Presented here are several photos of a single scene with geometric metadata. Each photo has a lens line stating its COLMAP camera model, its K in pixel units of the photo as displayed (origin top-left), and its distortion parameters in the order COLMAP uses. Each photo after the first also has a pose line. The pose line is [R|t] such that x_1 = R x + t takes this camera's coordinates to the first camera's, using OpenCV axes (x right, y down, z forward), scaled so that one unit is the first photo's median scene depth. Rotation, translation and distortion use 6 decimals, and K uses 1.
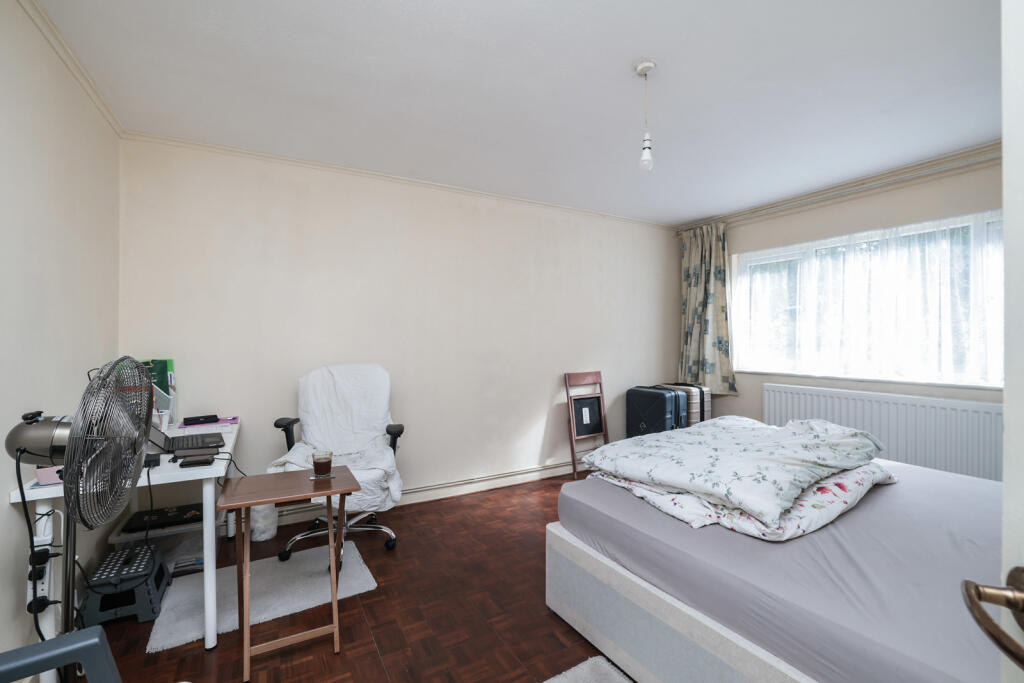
lens RADIAL K [[436.8, 0, 512.0], [0, 436.8, 341.5], [0, 0, 1]] dist [-0.037588, 0.000042]
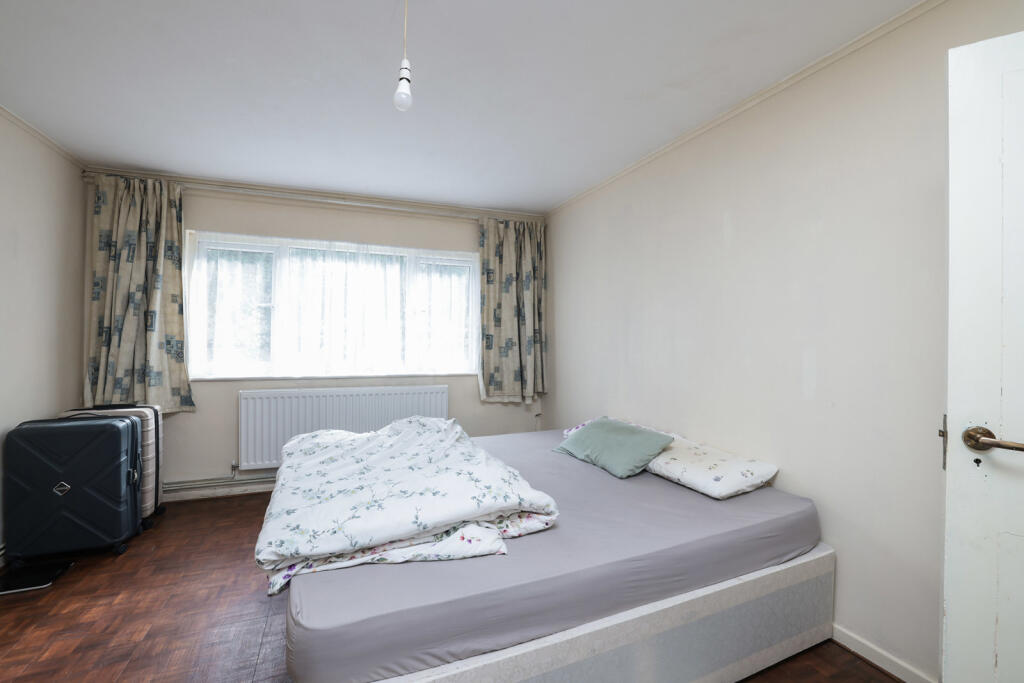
lens RADIAL K [[436.8, 0, 512.0], [0, 436.8, 341.5], [0, 0, 1]] dist [-0.037588, 0.000042]
pose [[0.132510, 0.002512, 0.991178, -0.170990], [-0.003558, 0.999992, -0.002059, -0.000777], [-0.991175, -0.003253, 0.132518, 0.324139]]
